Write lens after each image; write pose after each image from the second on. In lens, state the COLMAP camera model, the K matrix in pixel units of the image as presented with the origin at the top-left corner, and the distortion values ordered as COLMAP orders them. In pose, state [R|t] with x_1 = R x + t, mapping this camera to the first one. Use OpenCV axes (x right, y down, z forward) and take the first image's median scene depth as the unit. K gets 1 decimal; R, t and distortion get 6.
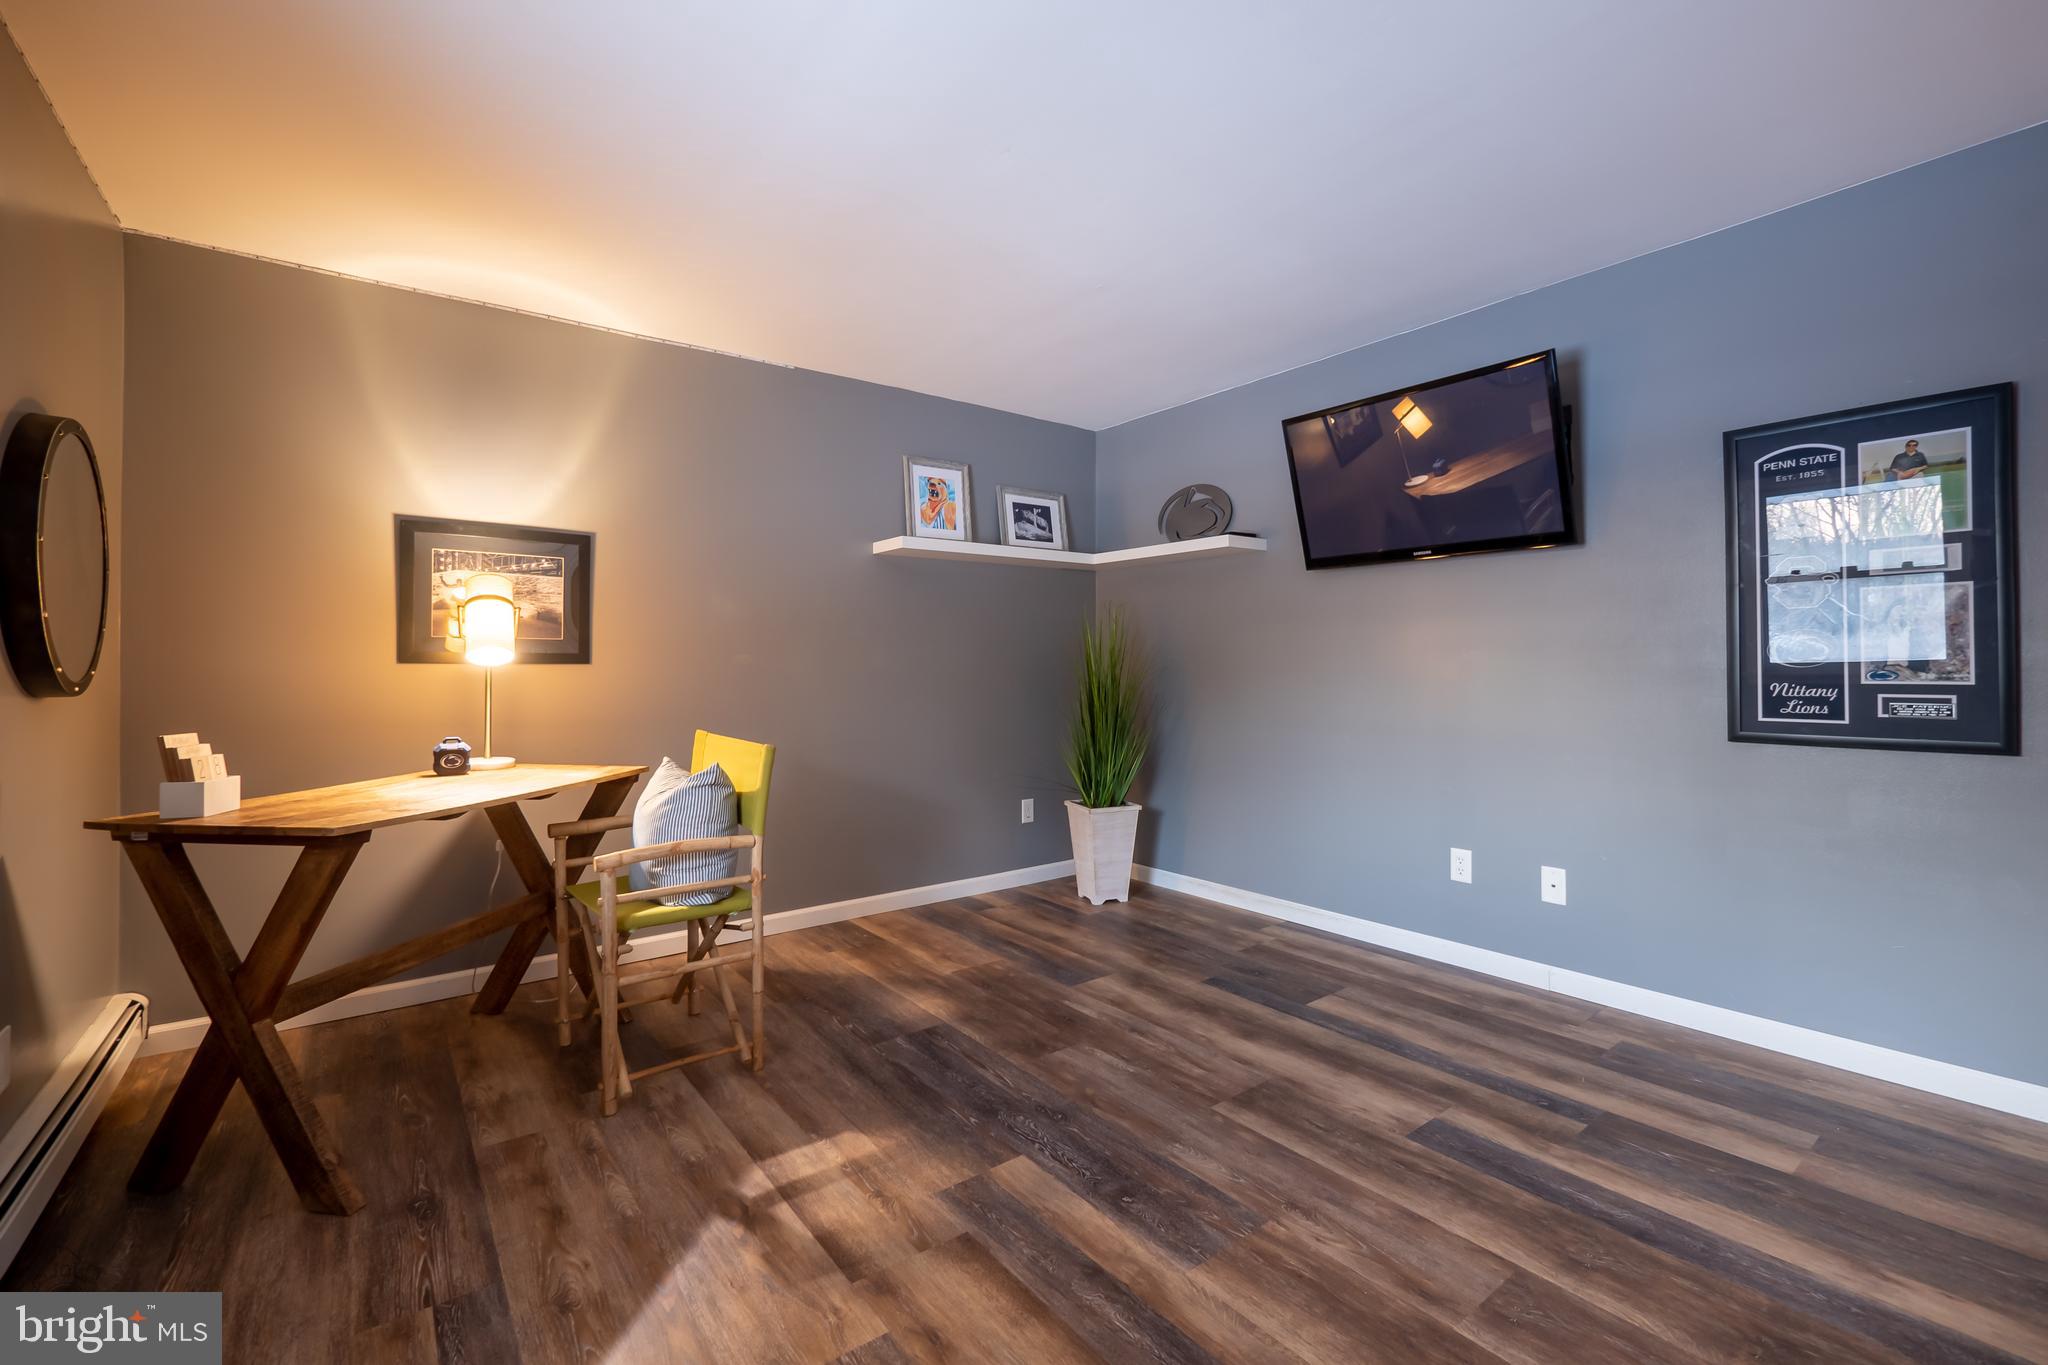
lens RADIAL K [[869.4, 0, 1016.8], [0, 869.4, 660.4], [0, 0, 1]] dist [-0.003497, 0.000119]
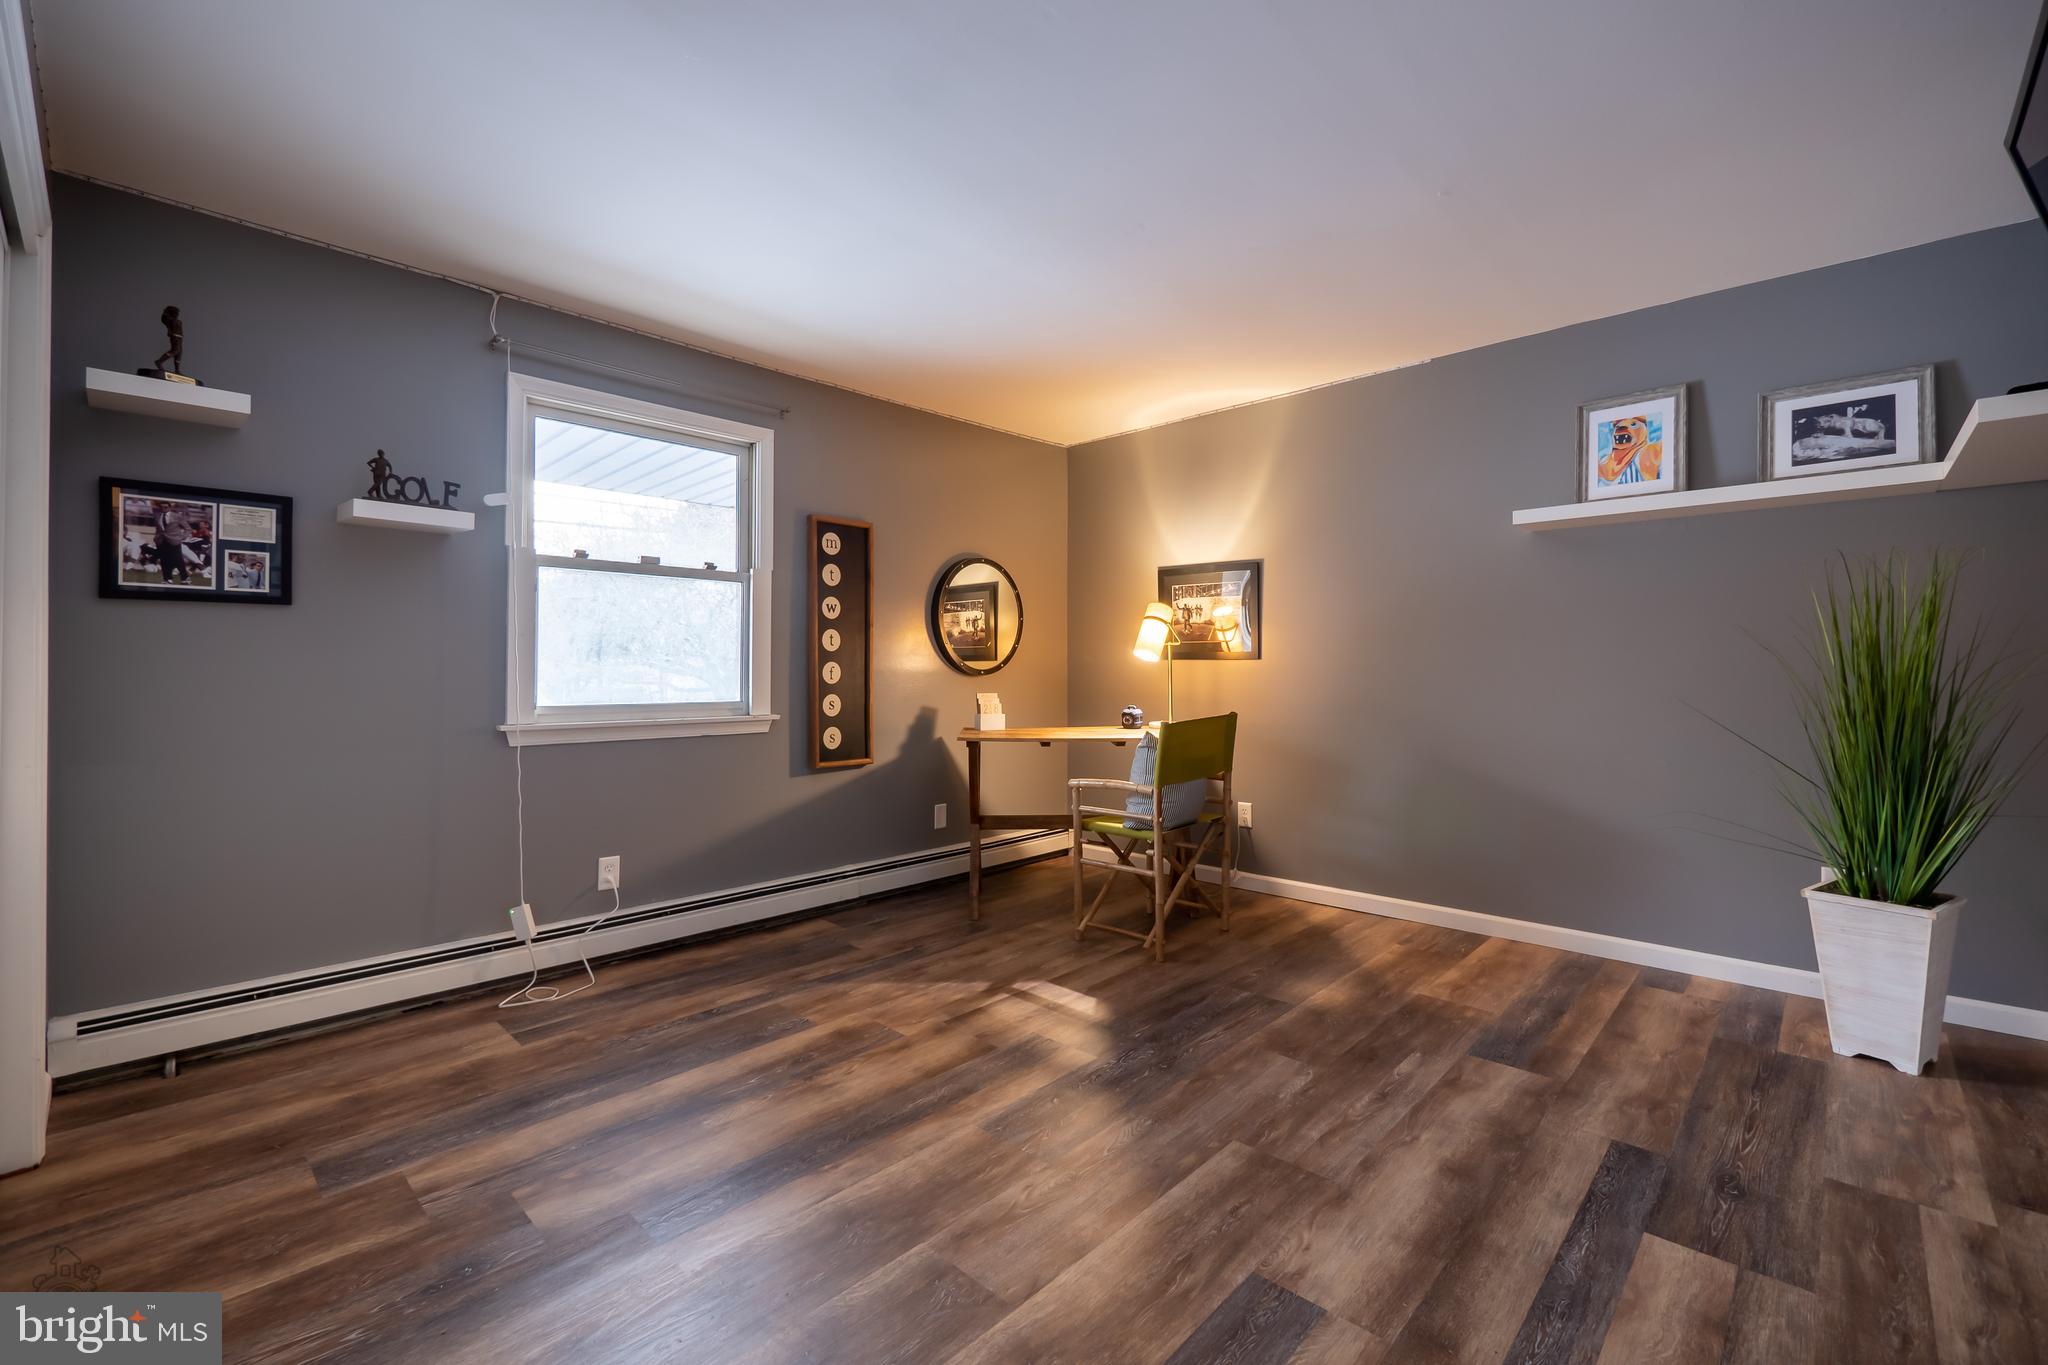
lens RADIAL K [[869.4, 0, 1016.8], [0, 869.4, 660.4], [0, 0, 1]] dist [-0.003497, 0.000119]
pose [[0.160525, 0.001296, -0.987031, 0.821041], [0.012632, 0.999915, 0.003368, -0.003867], [0.986951, -0.013009, 0.160495, 0.467114]]
